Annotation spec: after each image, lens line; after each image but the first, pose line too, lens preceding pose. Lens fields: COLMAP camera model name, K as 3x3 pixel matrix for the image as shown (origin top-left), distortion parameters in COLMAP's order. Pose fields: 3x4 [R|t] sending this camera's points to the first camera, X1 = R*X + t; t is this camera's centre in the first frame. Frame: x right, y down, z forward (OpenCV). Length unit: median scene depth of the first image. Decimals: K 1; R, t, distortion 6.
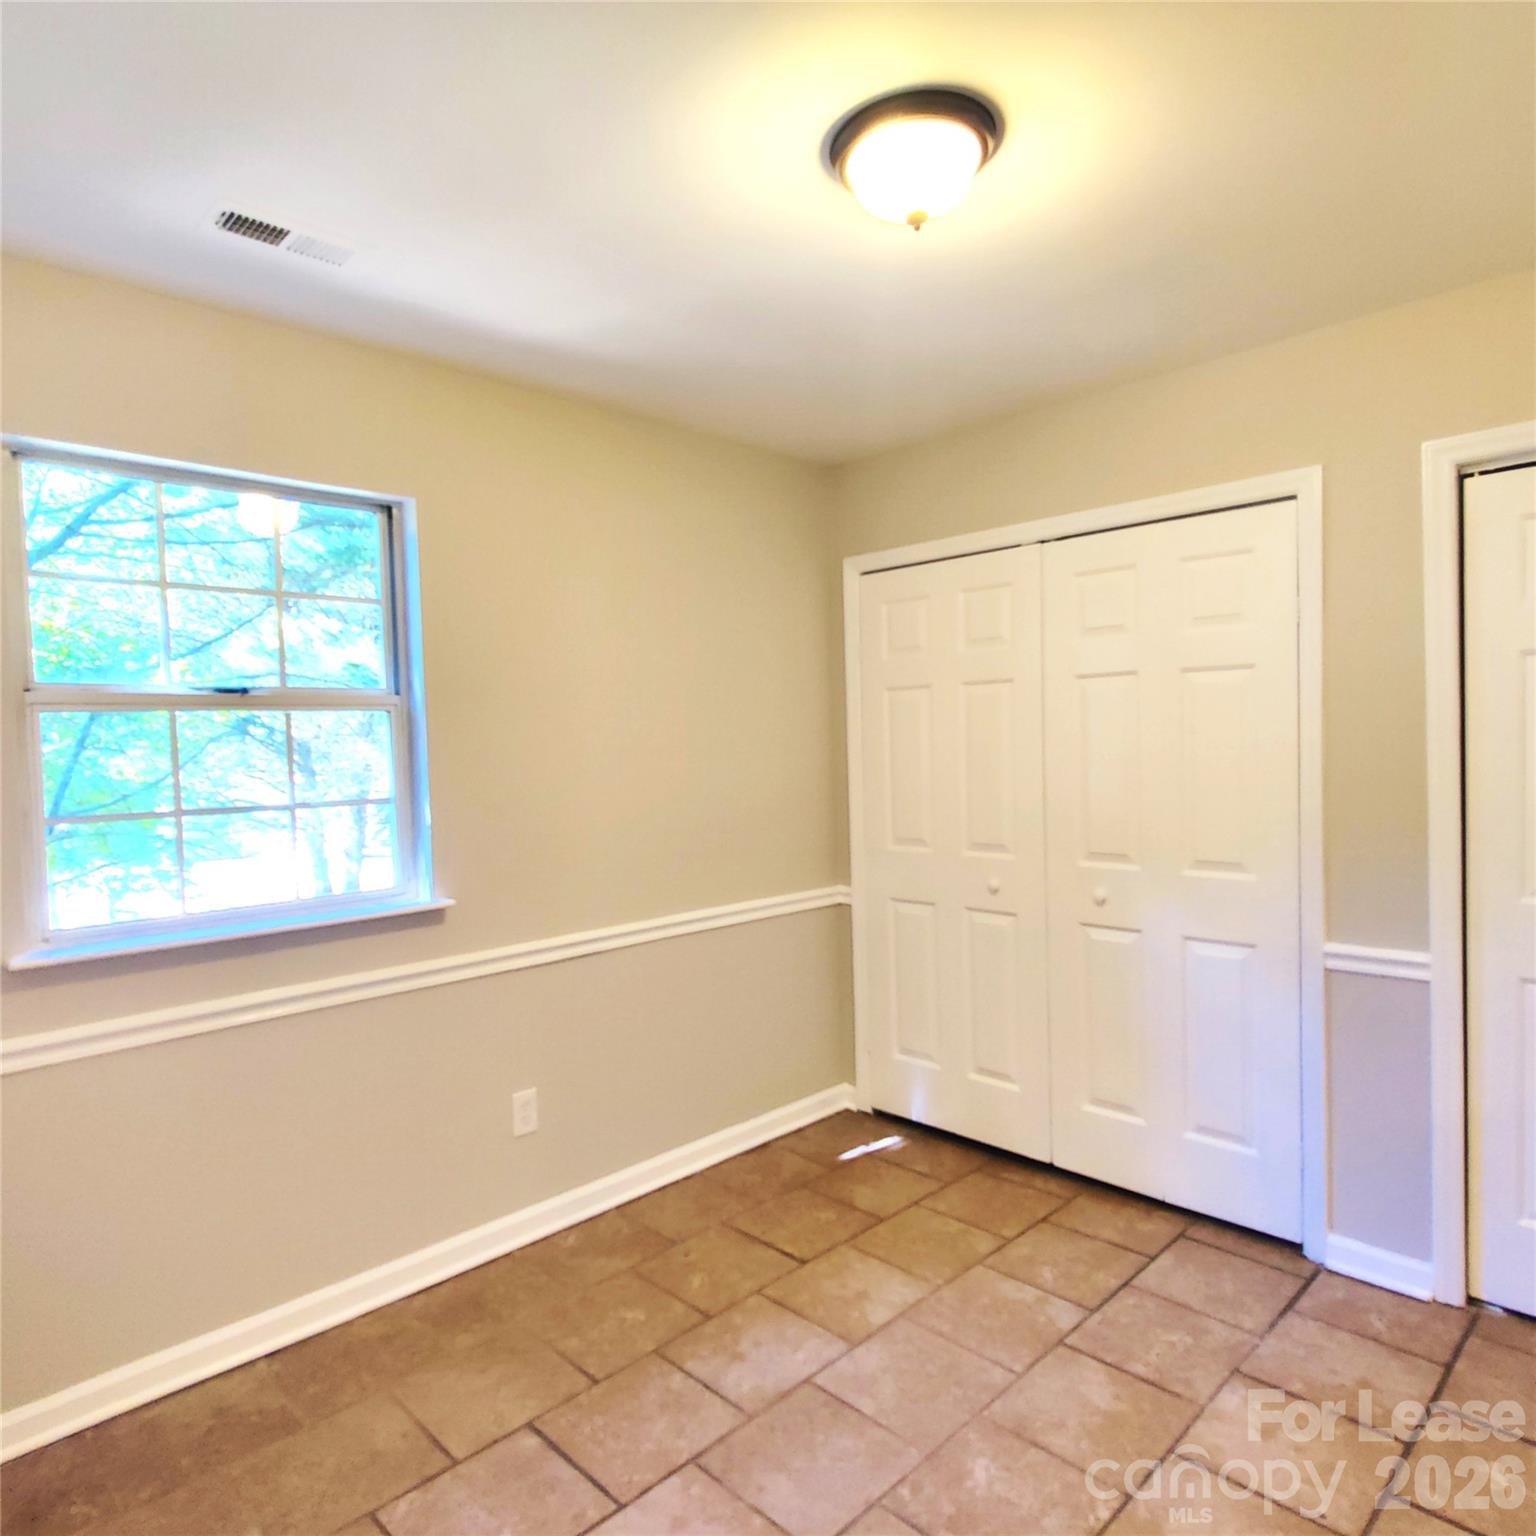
lens RADIAL K [[1023.0, 0, 766.6], [0, 1023.0, 767.3], [0, 0, 1]] dist [0.006497, 0.001945]
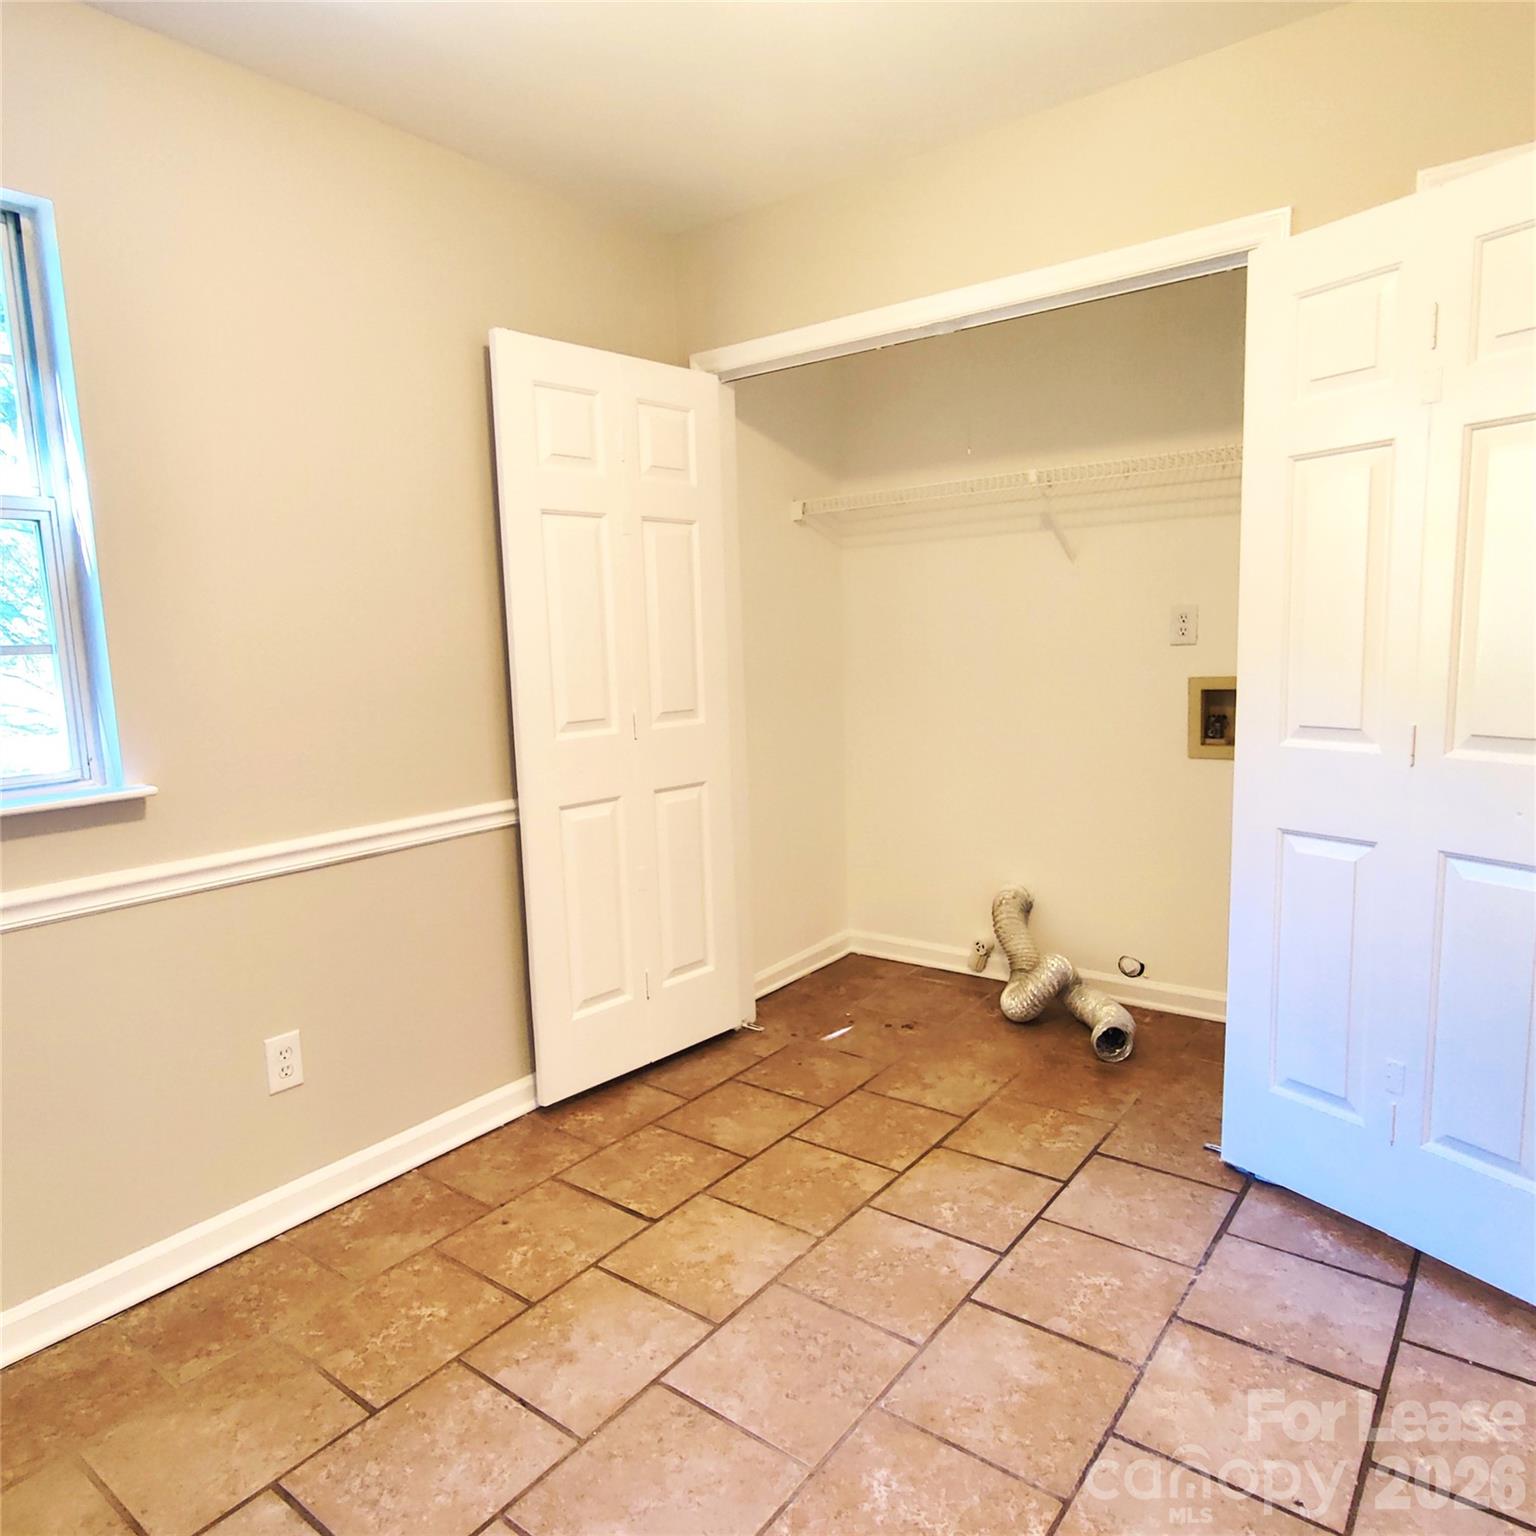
lens RADIAL K [[1023.0, 0, 768.7], [0, 1023.0, 770.5], [0, 0, 1]] dist [0.006497, 0.001945]
pose [[0.990435, -0.024234, 0.135833, 0.027522], [0.011689, 0.995653, 0.092407, 0.061358], [-0.137482, -0.089935, 0.986413, 0.243775]]
